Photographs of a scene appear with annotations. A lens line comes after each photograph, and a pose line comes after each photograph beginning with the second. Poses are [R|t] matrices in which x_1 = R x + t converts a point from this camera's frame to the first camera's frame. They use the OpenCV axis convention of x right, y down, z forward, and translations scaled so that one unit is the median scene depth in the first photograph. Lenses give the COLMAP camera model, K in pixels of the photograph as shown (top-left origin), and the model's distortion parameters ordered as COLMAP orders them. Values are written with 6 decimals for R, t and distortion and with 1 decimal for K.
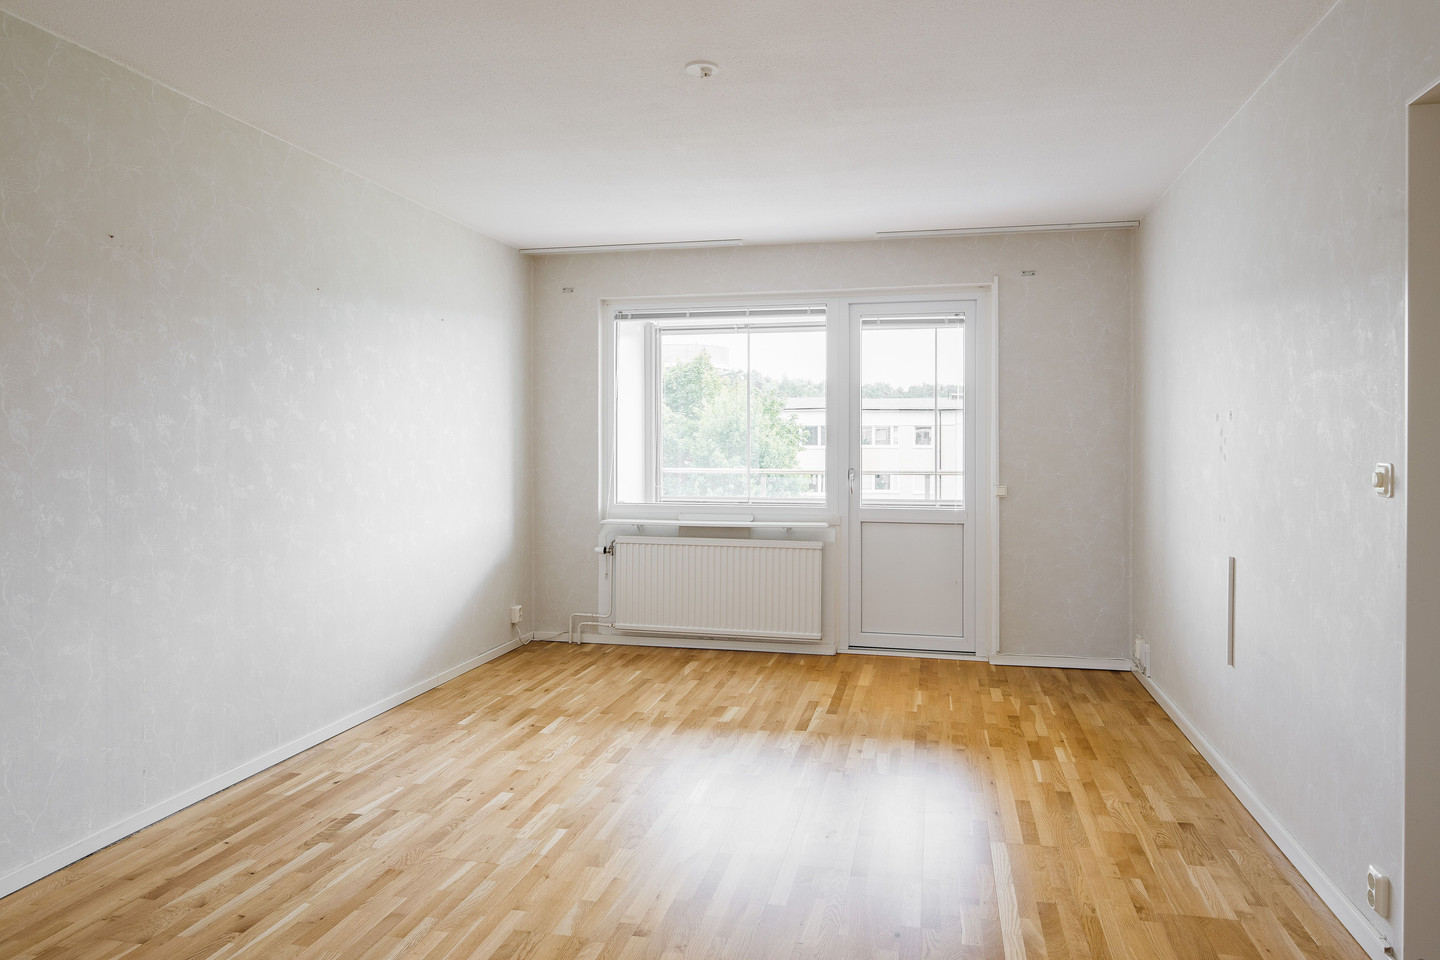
lens RADIAL K [[968.3, 0, 718.8], [0, 968.3, 477.2], [0, 0, 1]] dist [-0.002871, -0.001007]
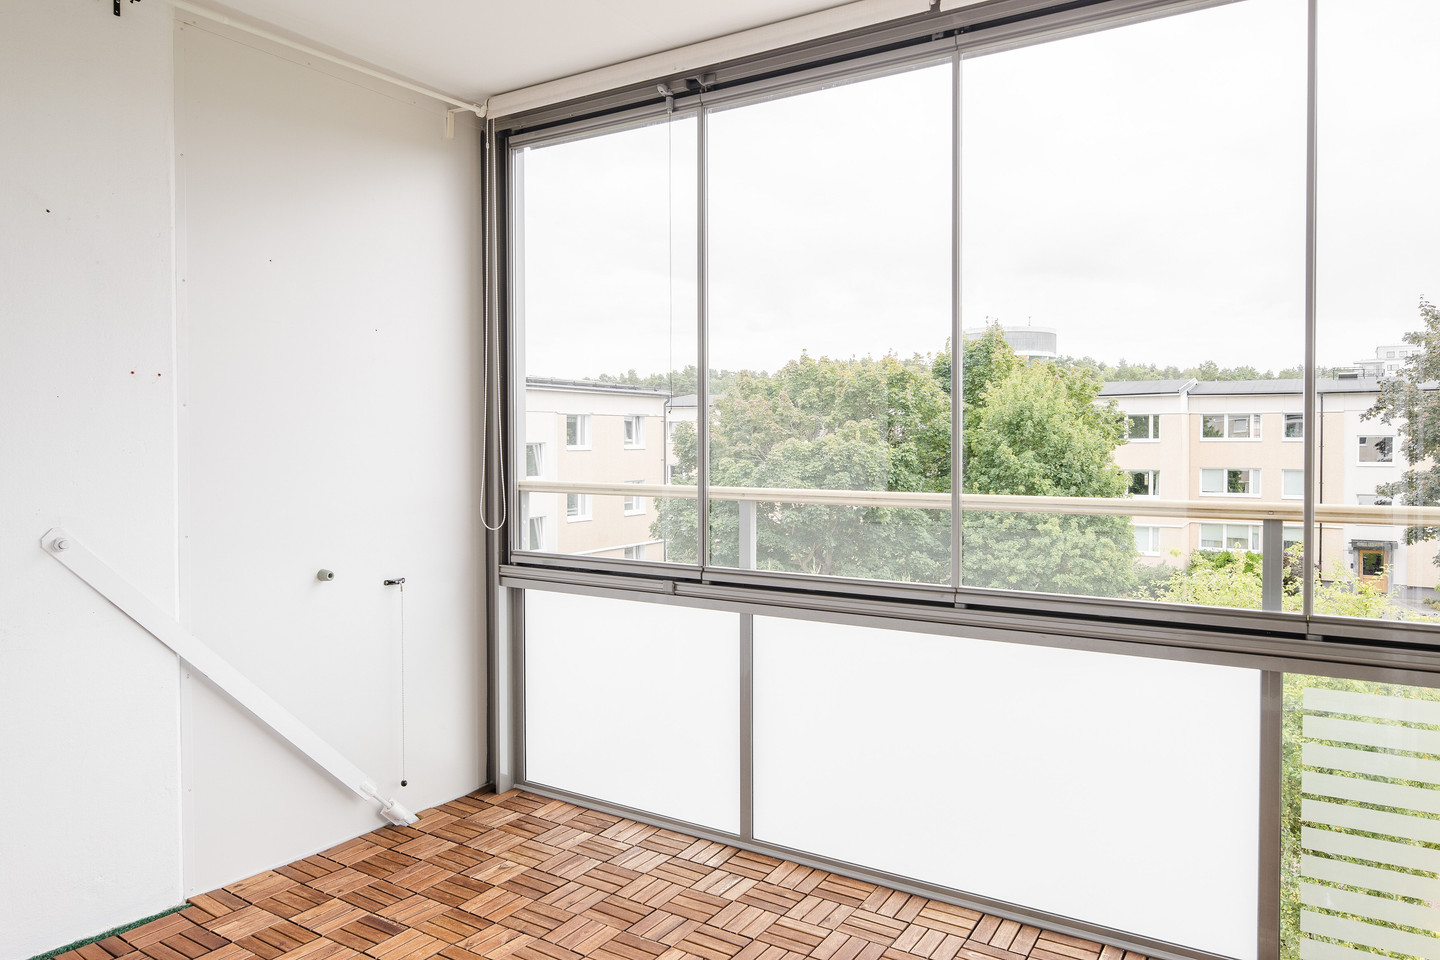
lens RADIAL K [[968.3, 0, 721.3], [0, 968.3, 471.1], [0, 0, 1]] dist [-0.002871, -0.001007]
pose [[0.945386, 0.008545, -0.325841, 0.035355], [-0.008851, 0.999961, 0.000543, -0.002736], [0.325832, 0.002370, 0.945425, 0.128938]]
